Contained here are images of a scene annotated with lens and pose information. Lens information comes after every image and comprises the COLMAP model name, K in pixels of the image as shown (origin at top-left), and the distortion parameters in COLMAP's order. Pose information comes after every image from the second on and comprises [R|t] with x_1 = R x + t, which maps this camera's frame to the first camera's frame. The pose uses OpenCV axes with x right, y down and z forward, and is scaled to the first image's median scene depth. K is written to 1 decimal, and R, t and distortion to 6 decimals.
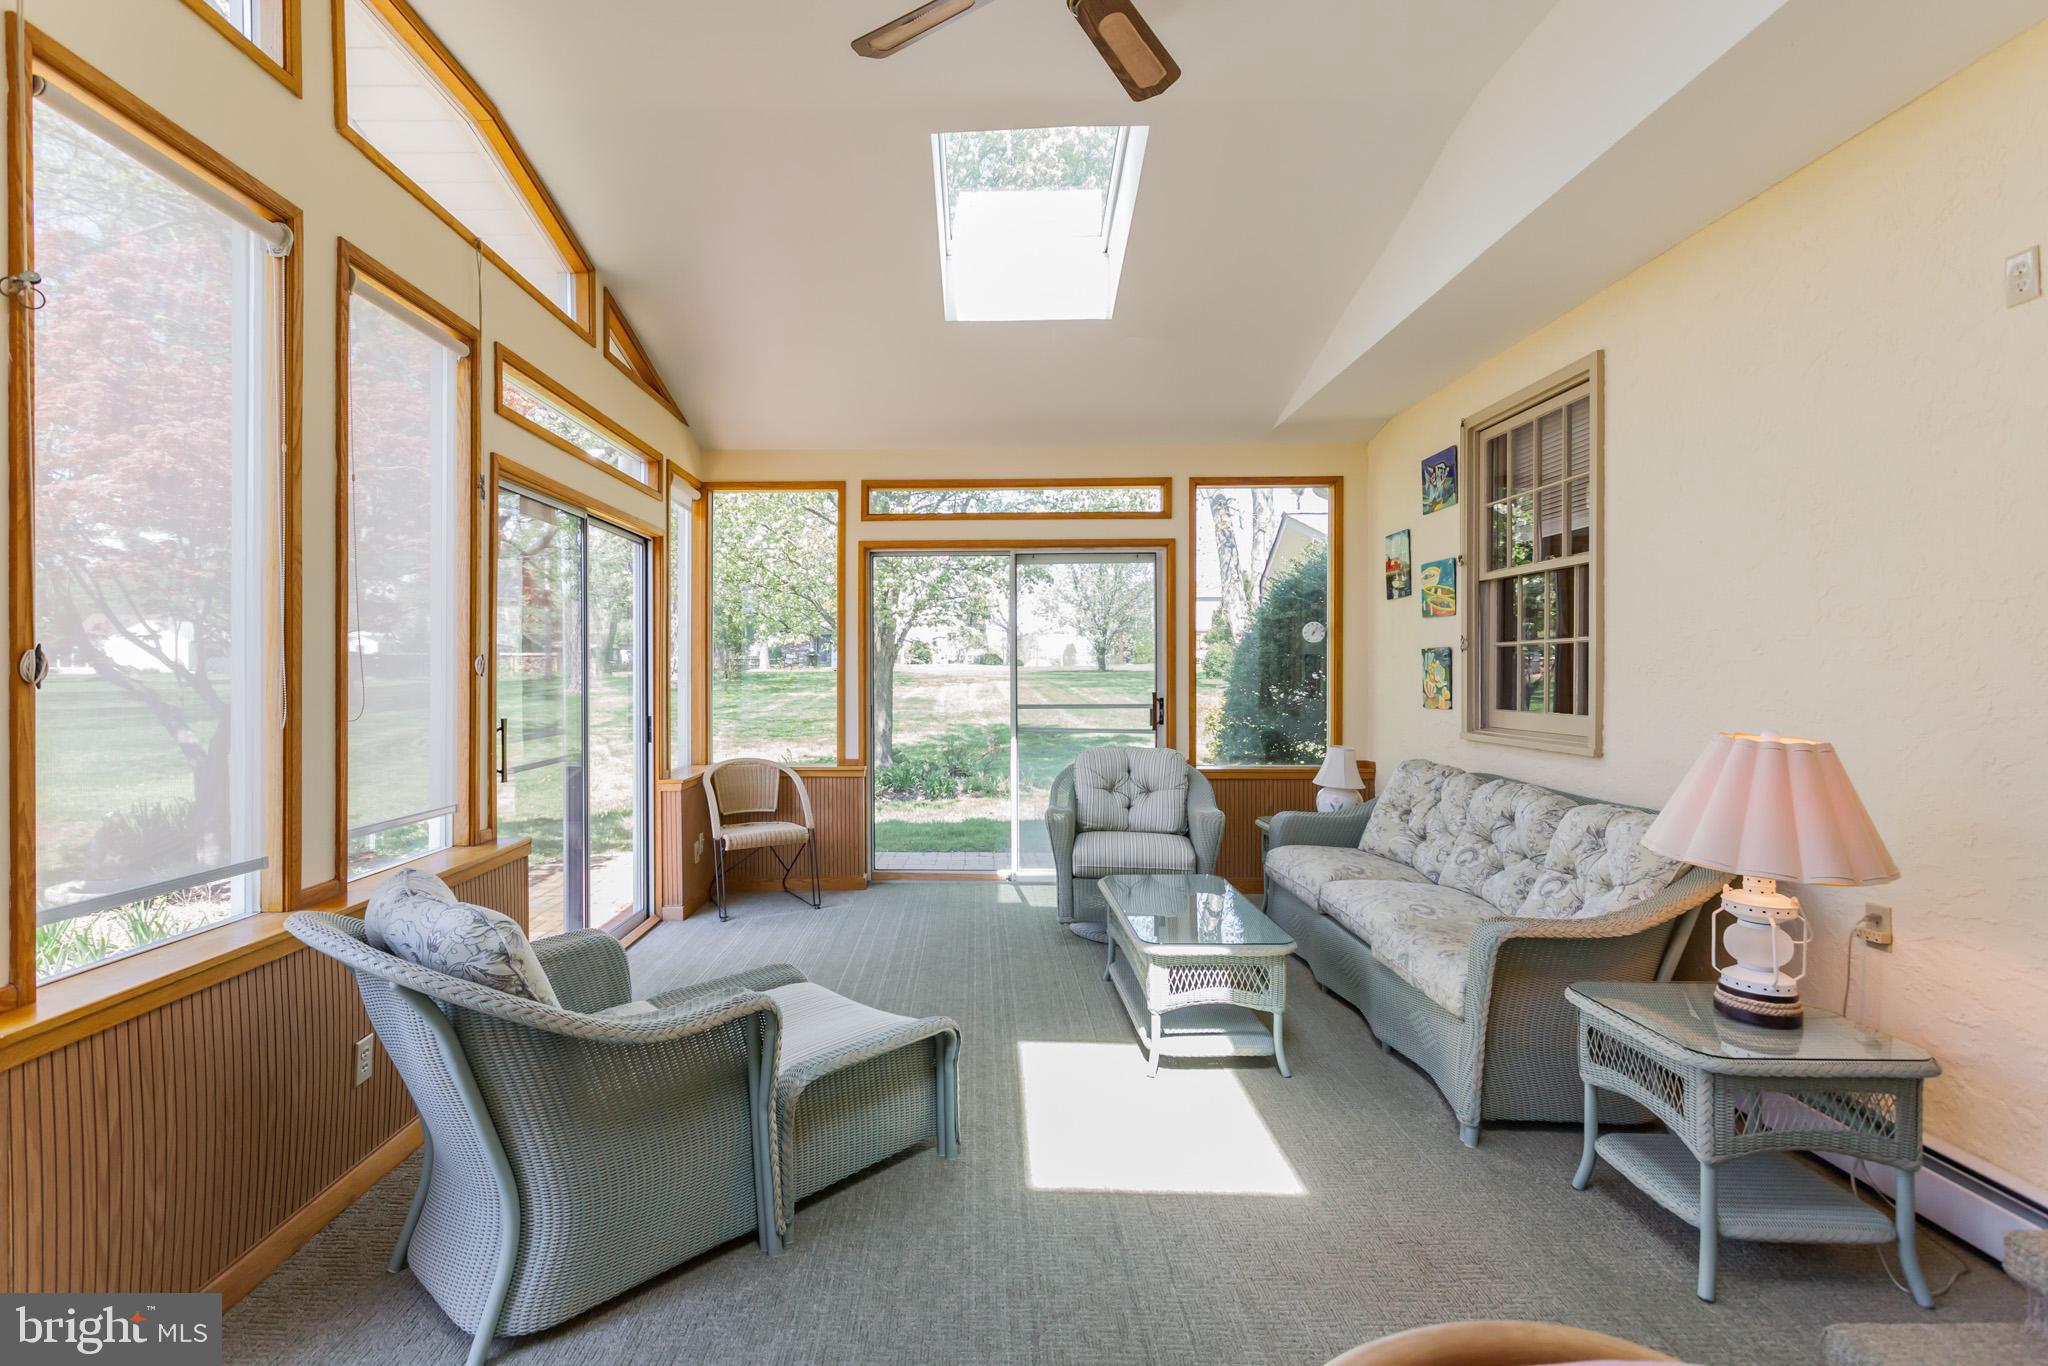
lens RADIAL K [[973.3, 0, 926.7], [0, 973.3, 677.5], [0, 0, 1]] dist [0.004062, 0.004627]
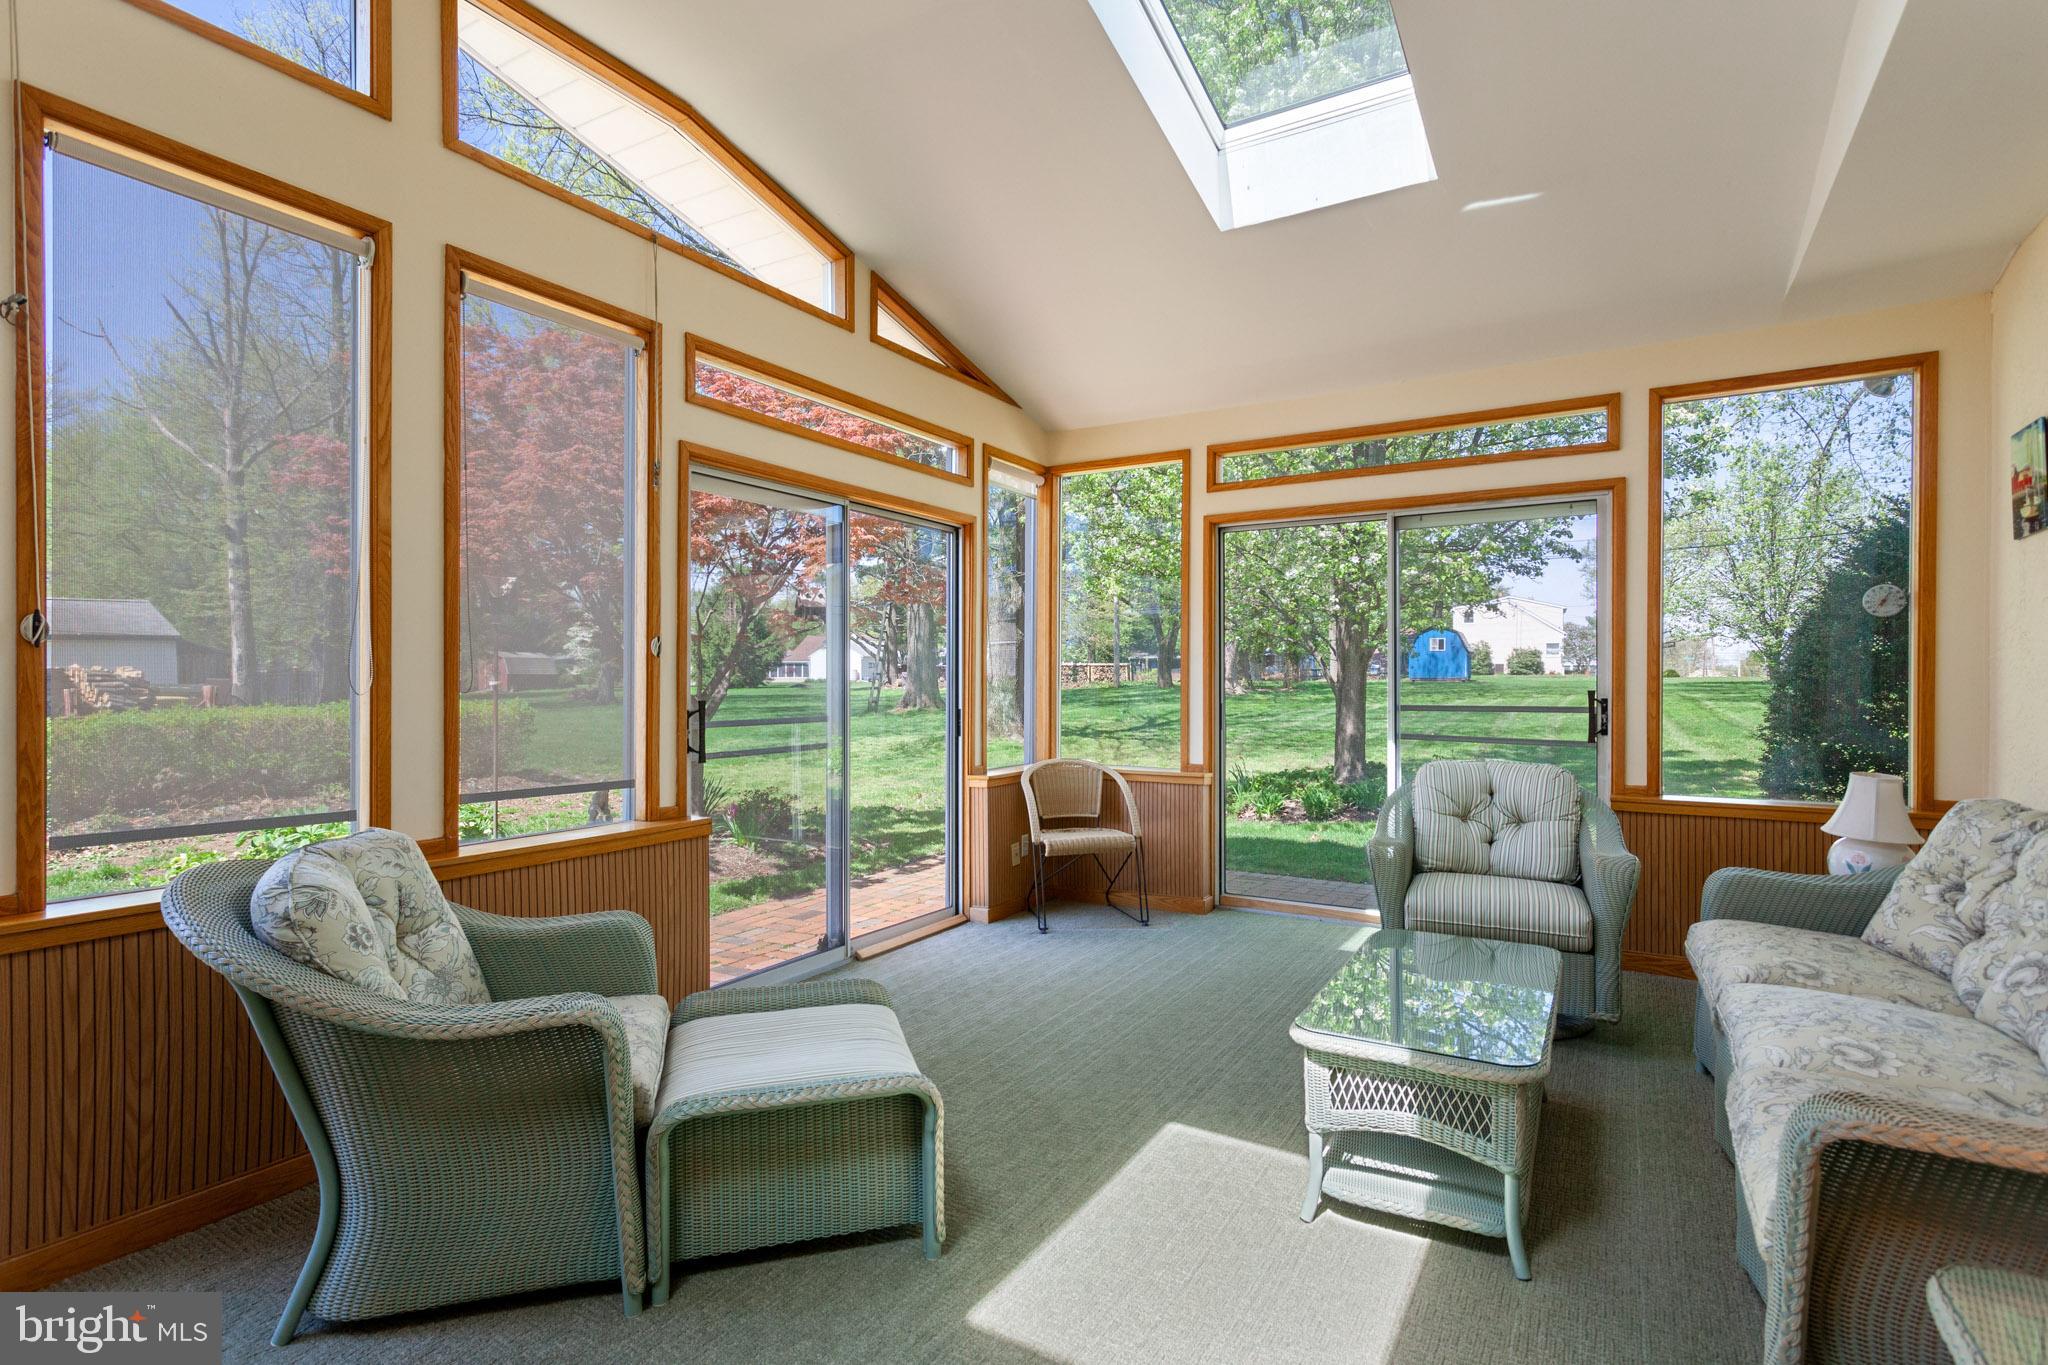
lens RADIAL K [[973.3, 0, 1020.1], [0, 973.3, 685.5], [0, 0, 1]] dist [0.004062, 0.004627]
pose [[0.879198, 0.004932, -0.476430, 0.277231], [-0.006411, 0.999978, -0.001480, 0.020508], [0.476413, 0.004356, 0.879211, 0.206295]]
